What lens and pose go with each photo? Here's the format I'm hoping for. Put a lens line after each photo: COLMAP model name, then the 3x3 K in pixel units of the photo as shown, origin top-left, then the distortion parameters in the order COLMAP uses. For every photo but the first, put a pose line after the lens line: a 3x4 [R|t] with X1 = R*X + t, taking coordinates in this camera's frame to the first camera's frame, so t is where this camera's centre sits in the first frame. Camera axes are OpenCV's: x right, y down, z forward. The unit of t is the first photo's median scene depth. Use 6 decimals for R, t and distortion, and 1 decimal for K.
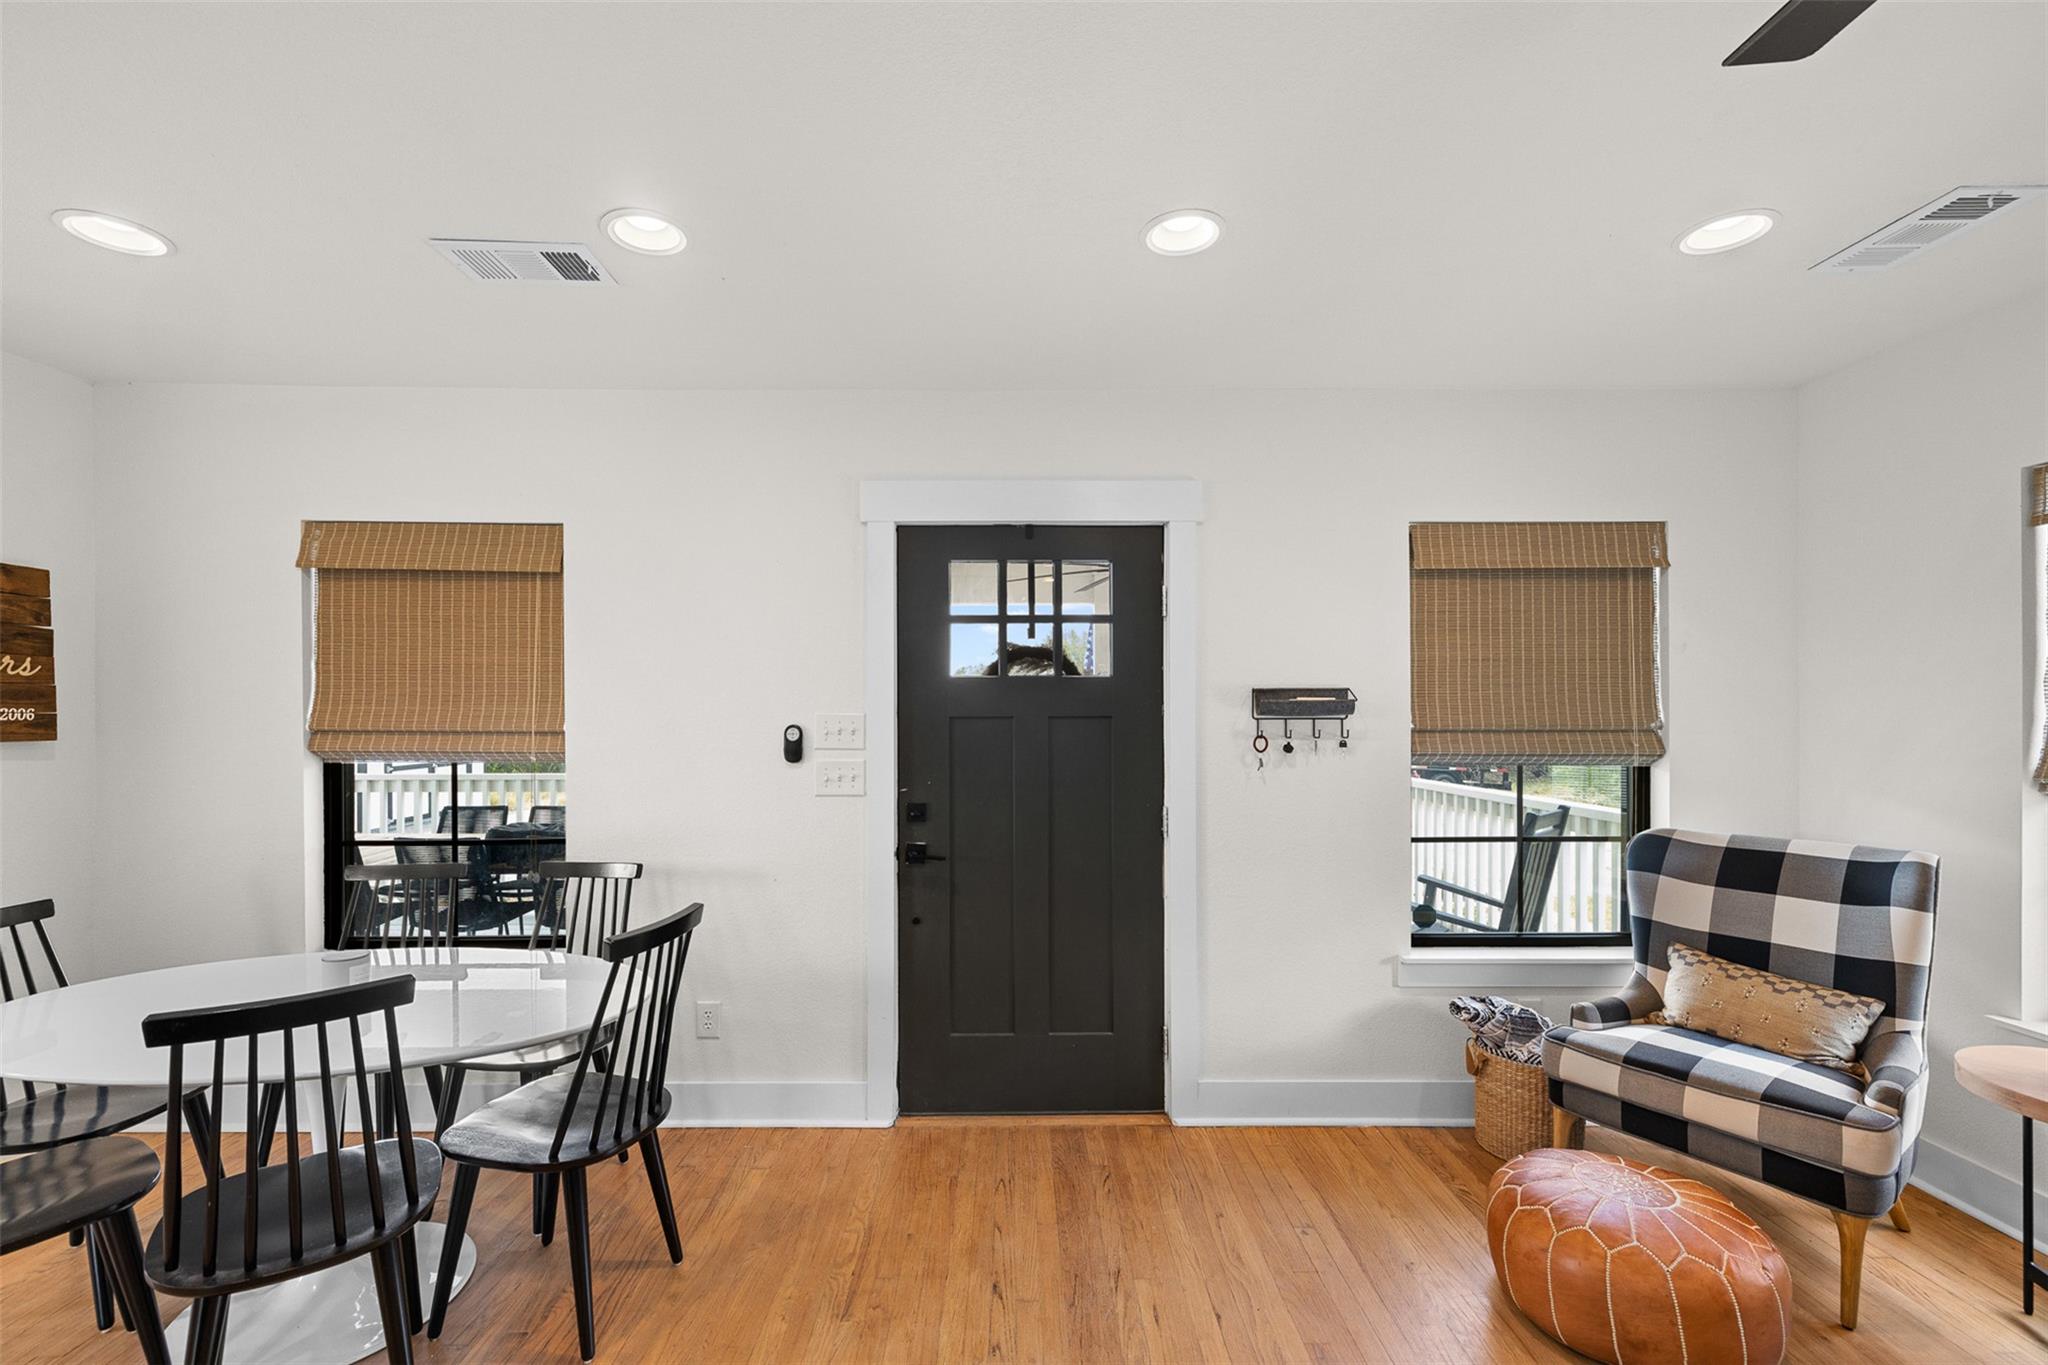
lens RADIAL K [[880.5, 0, 1021.3], [0, 880.5, 720.7], [0, 0, 1]] dist [0.000969, -0.000175]
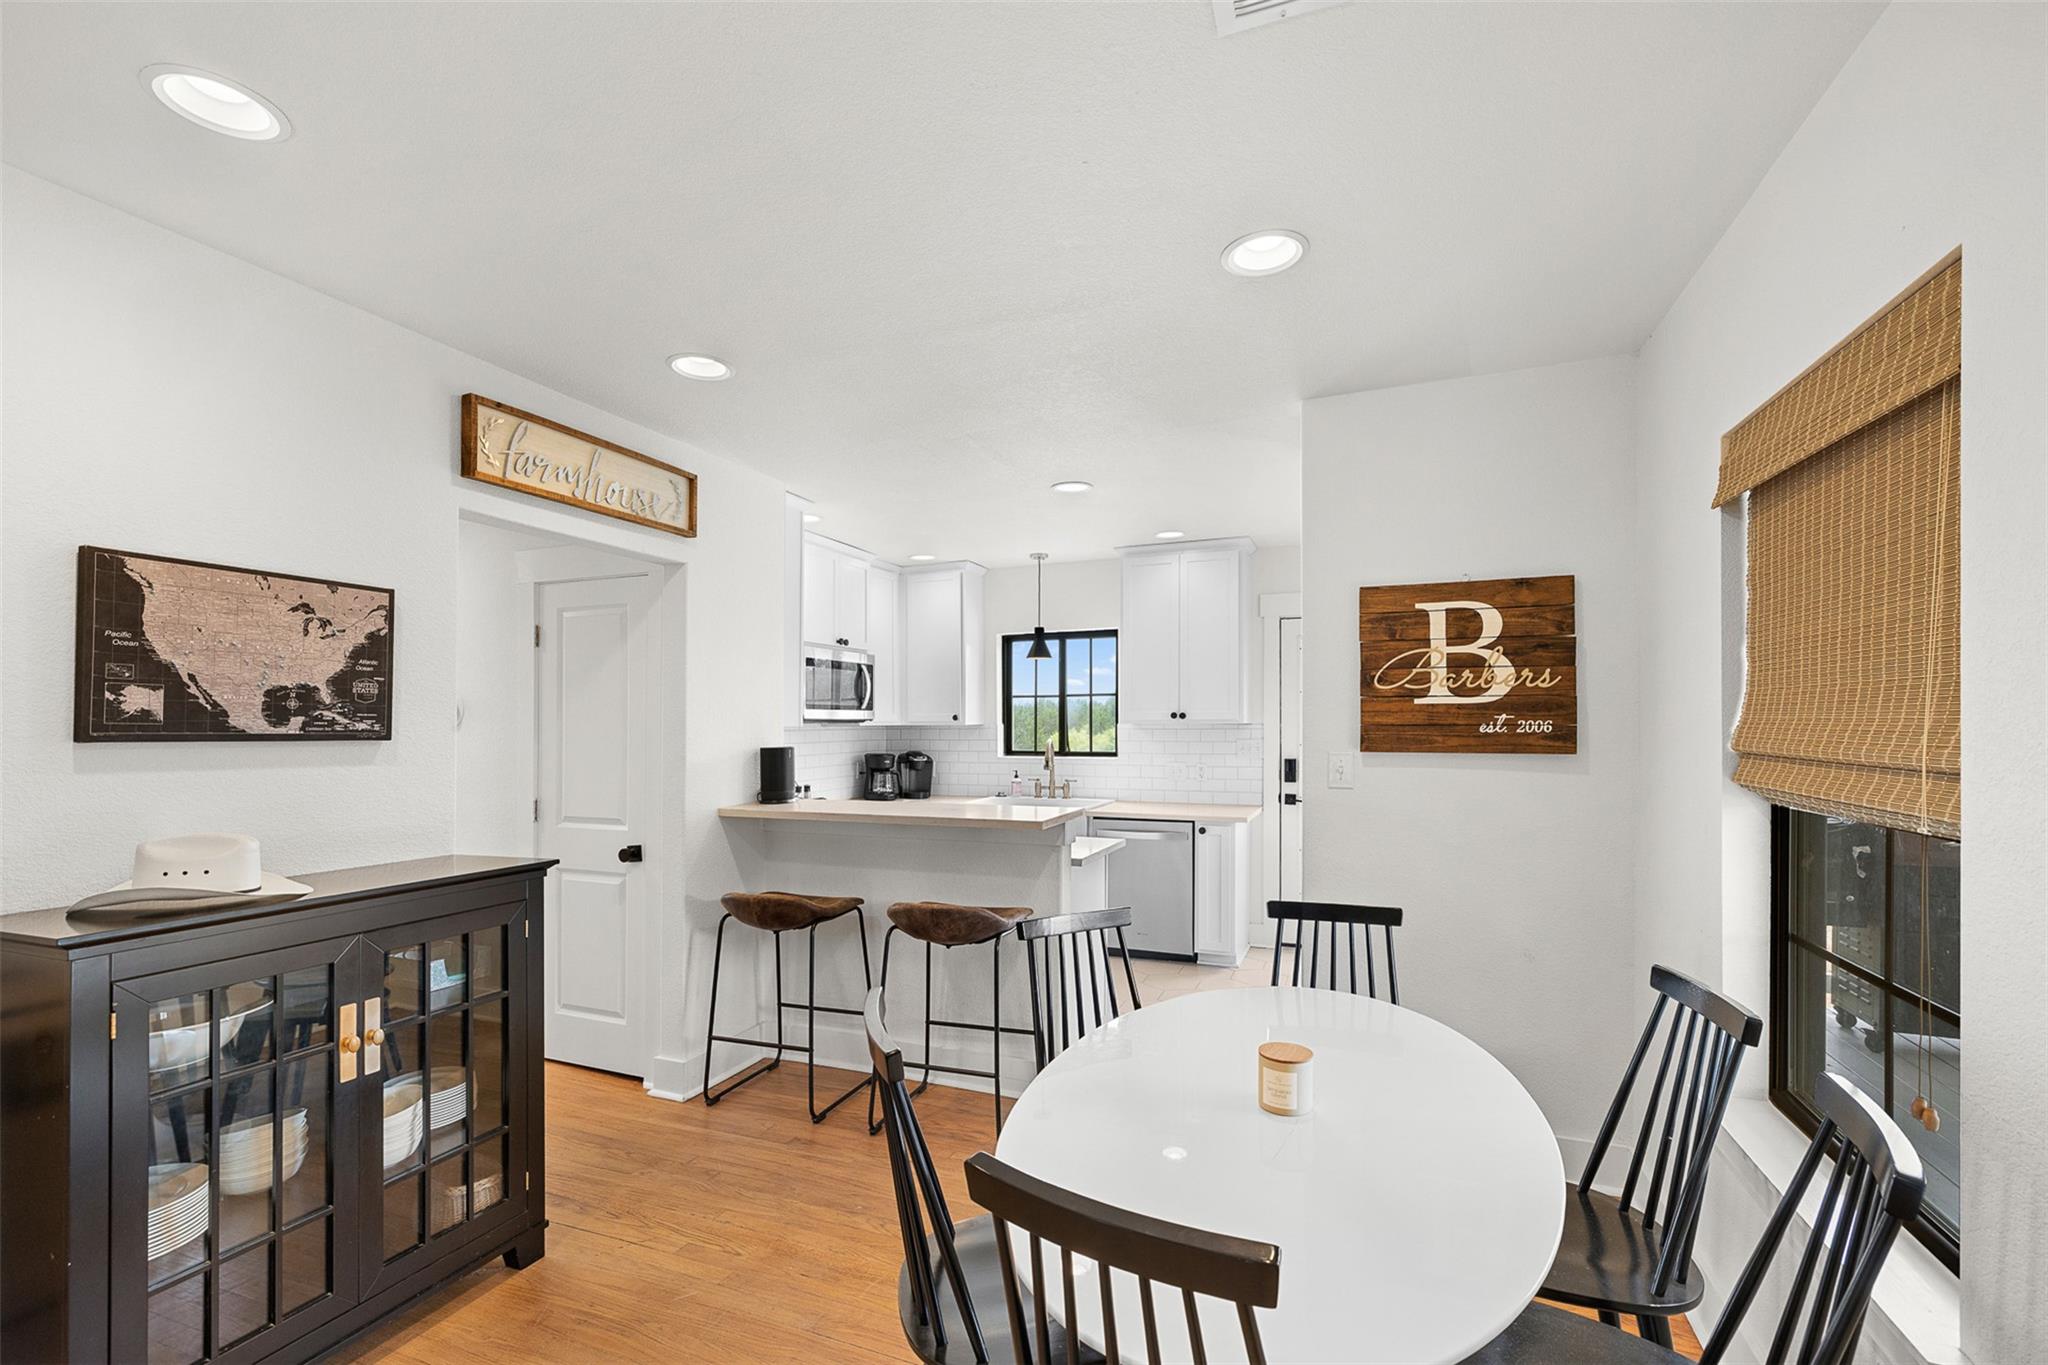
lens RADIAL K [[880.5, 0, 1021.3], [0, 880.5, 720.7], [0, 0, 1]] dist [0.000969, -0.000175]
pose [[-0.386901, -0.002816, -0.922117, 0.008364], [-0.003466, 0.999993, -0.001599, -0.009699], [0.922115, 0.002578, -0.386908, 0.819521]]
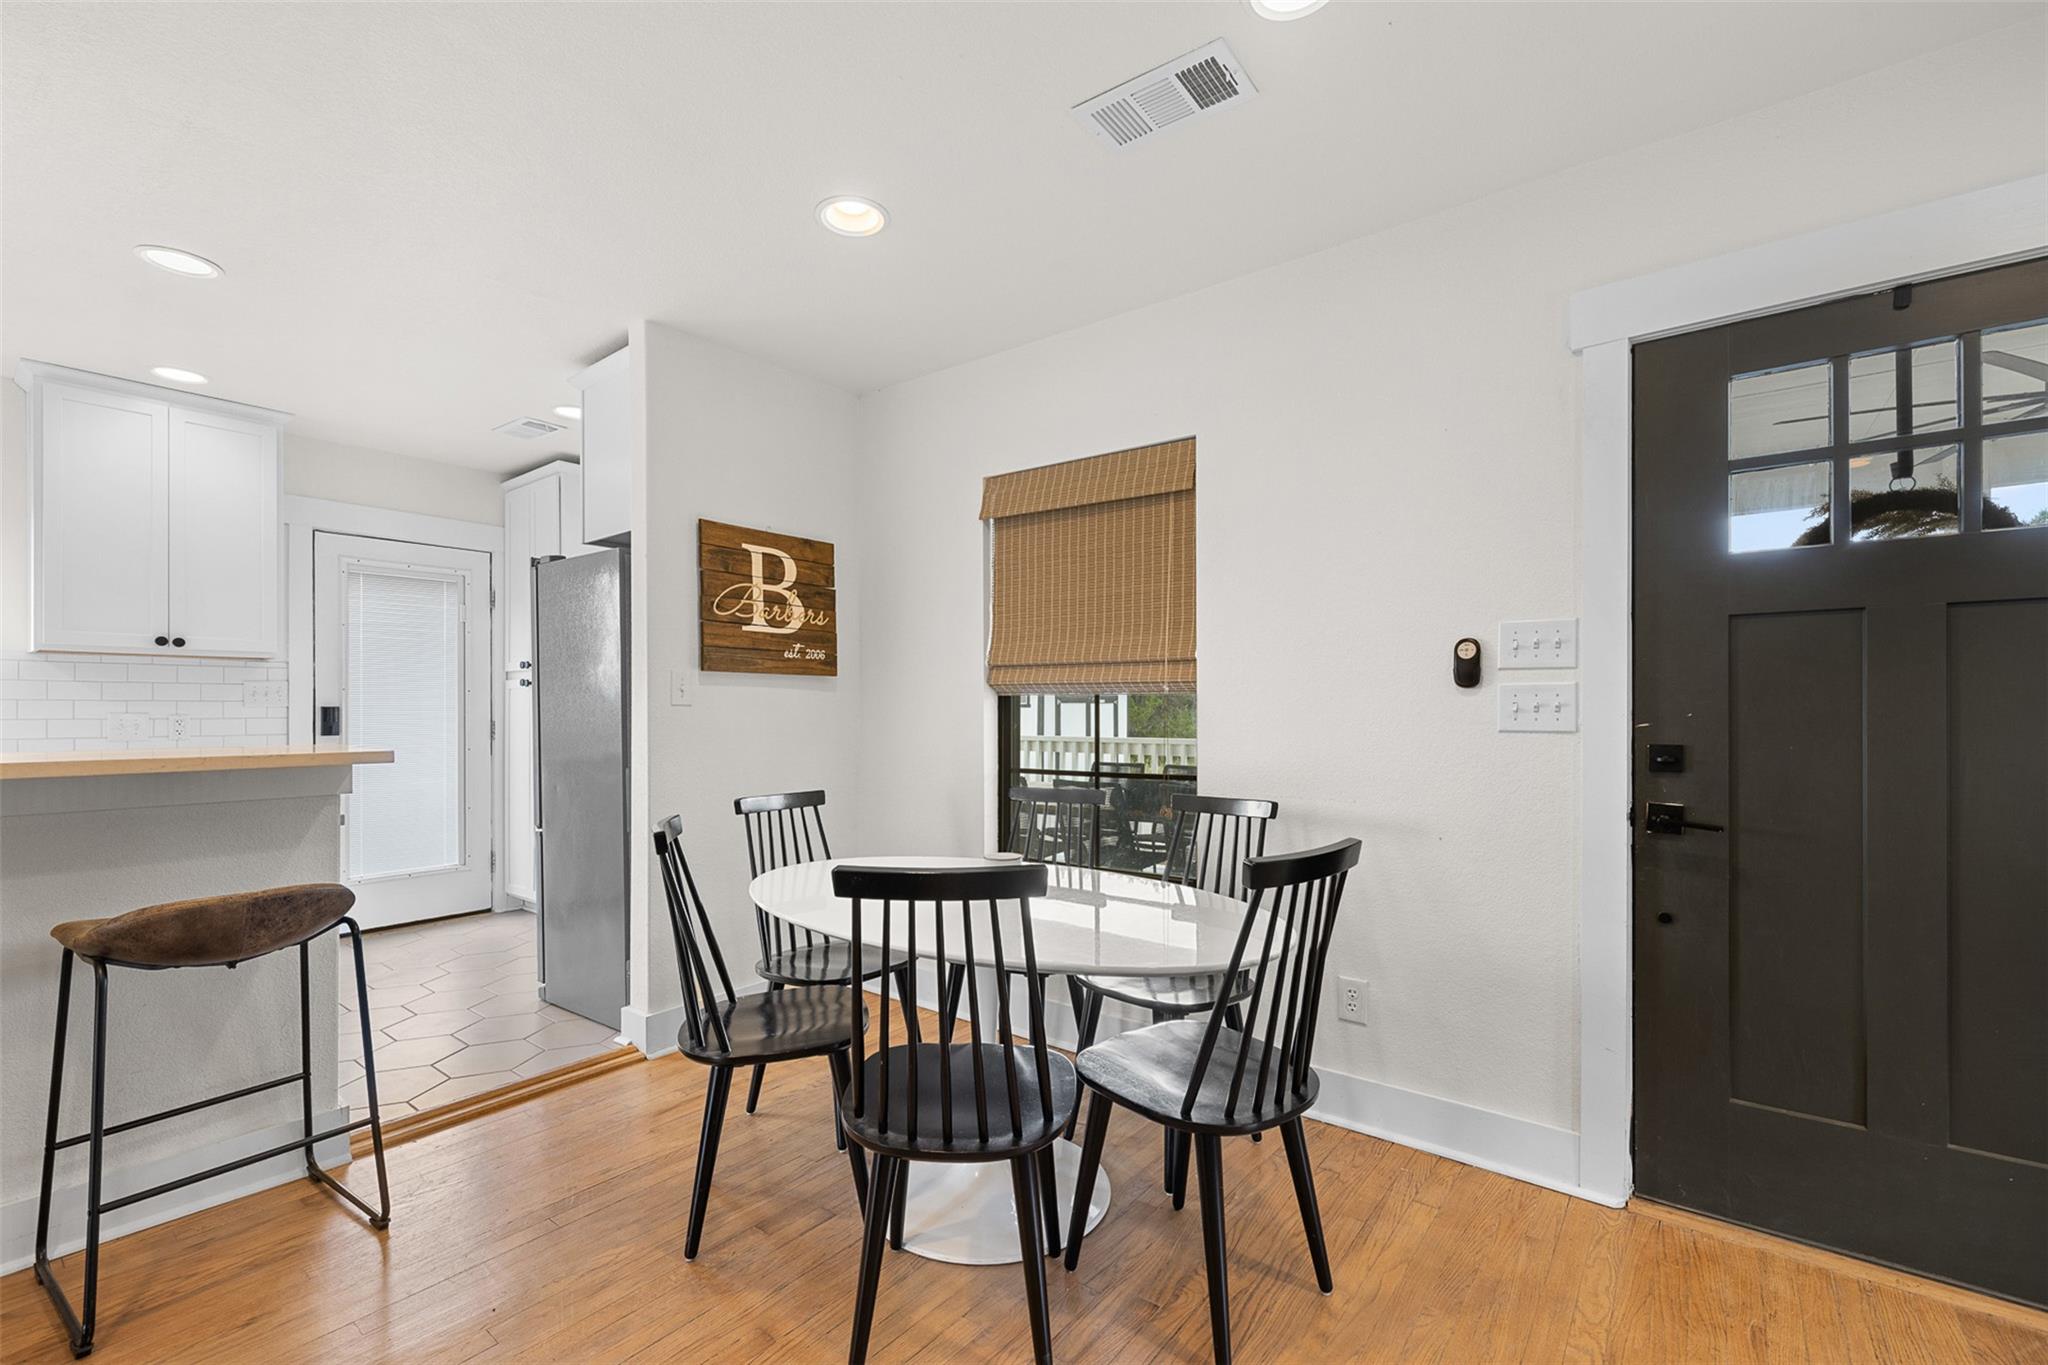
lens RADIAL K [[883.6, 0, 1007.7], [0, 883.6, 710.1], [0, 0, 1]] dist [0.001058, 0.000225]
pose [[0.775168, 0.000278, -0.631755, -0.088022], [-0.004509, 0.999977, -0.005093, 0.078015], [0.631739, 0.006797, 0.775151, 0.159596]]
